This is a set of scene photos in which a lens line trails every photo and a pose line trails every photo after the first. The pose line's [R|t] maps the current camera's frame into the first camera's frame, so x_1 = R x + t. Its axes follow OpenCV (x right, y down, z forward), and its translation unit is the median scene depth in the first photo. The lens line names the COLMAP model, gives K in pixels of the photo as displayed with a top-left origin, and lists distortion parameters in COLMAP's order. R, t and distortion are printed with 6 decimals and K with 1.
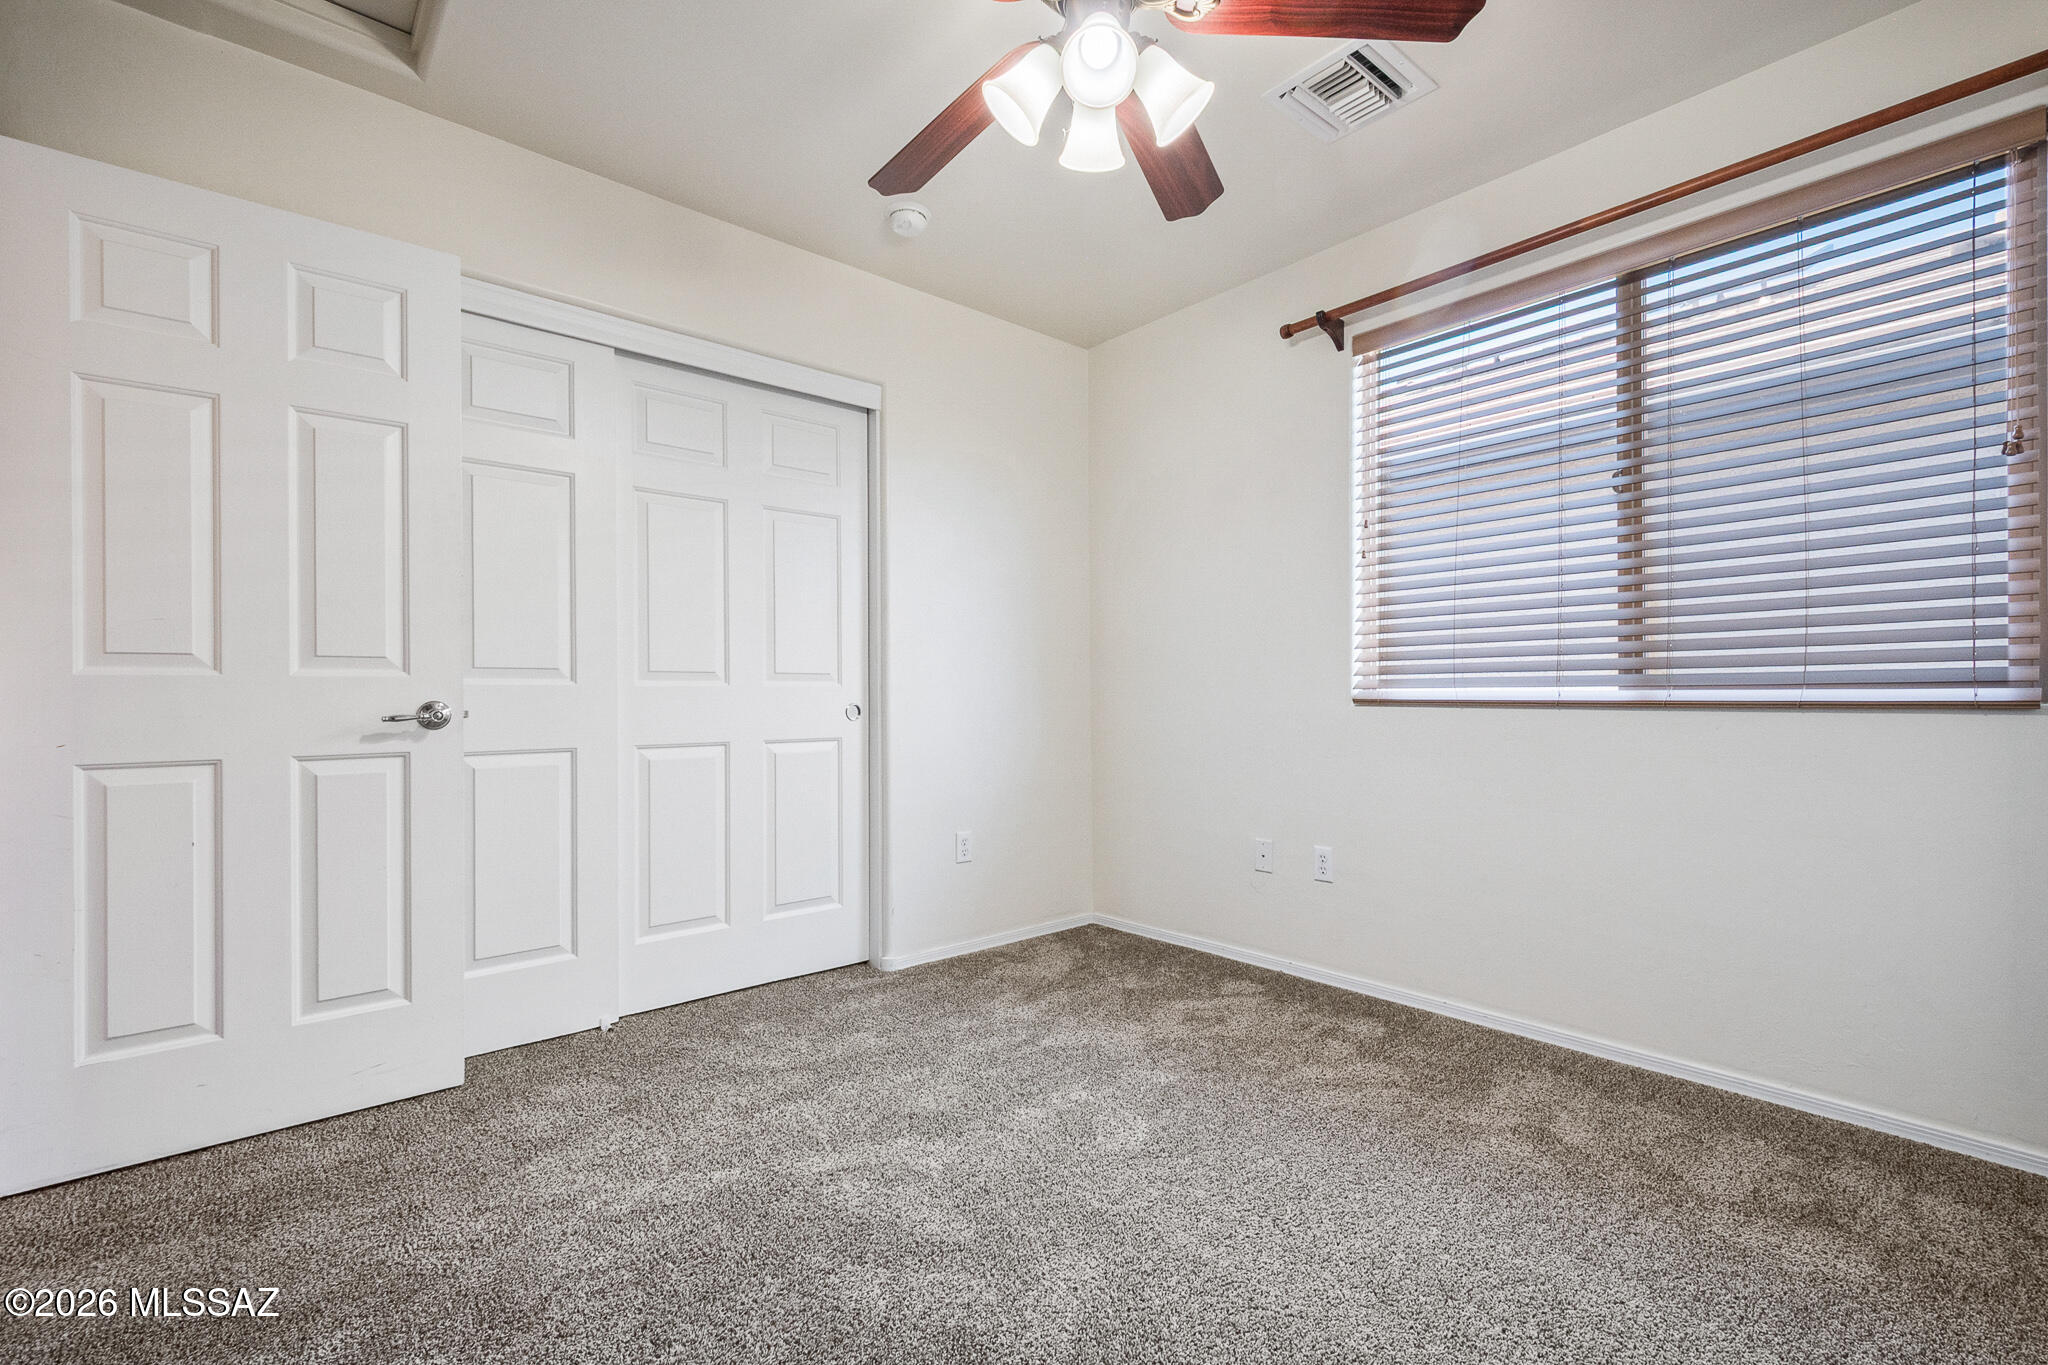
lens RADIAL K [[909.2, 0, 1018.1], [0, 909.2, 695.0], [0, 0, 1]] dist [0.015177, -0.004872]
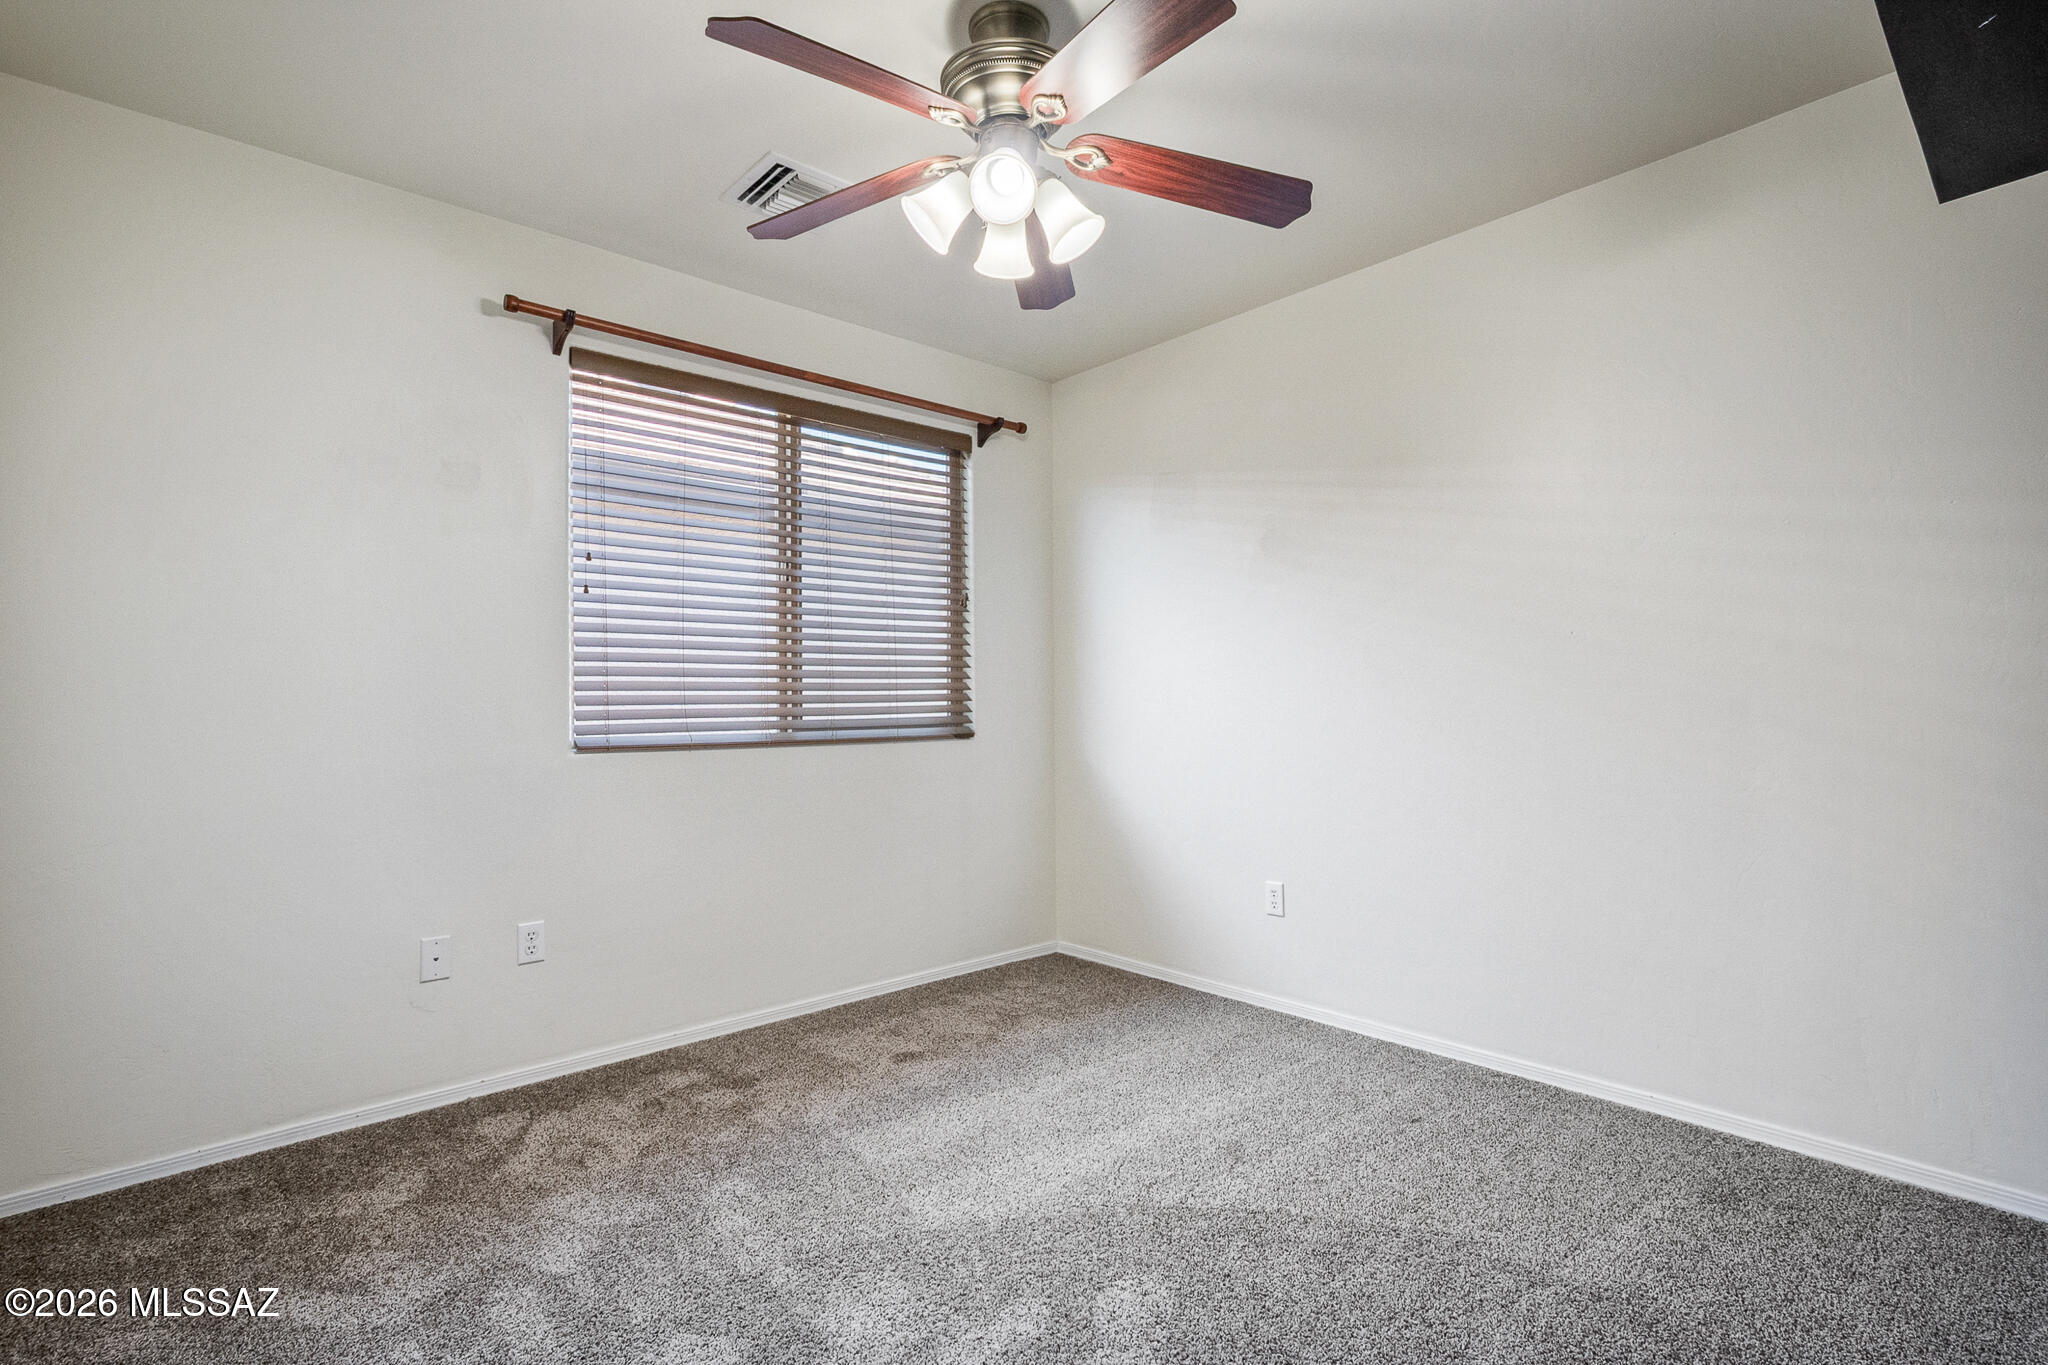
lens RADIAL K [[994.2, 0, 1025.6], [0, 994.2, 698.4], [0, 0, 1]] dist [0.005929, 0.000599]
pose [[-0.028049, 0.008896, 0.999567, -0.653238], [0.016853, 0.999822, -0.008426, -0.028325], [-0.999464, 0.016609, -0.028194, 0.601961]]
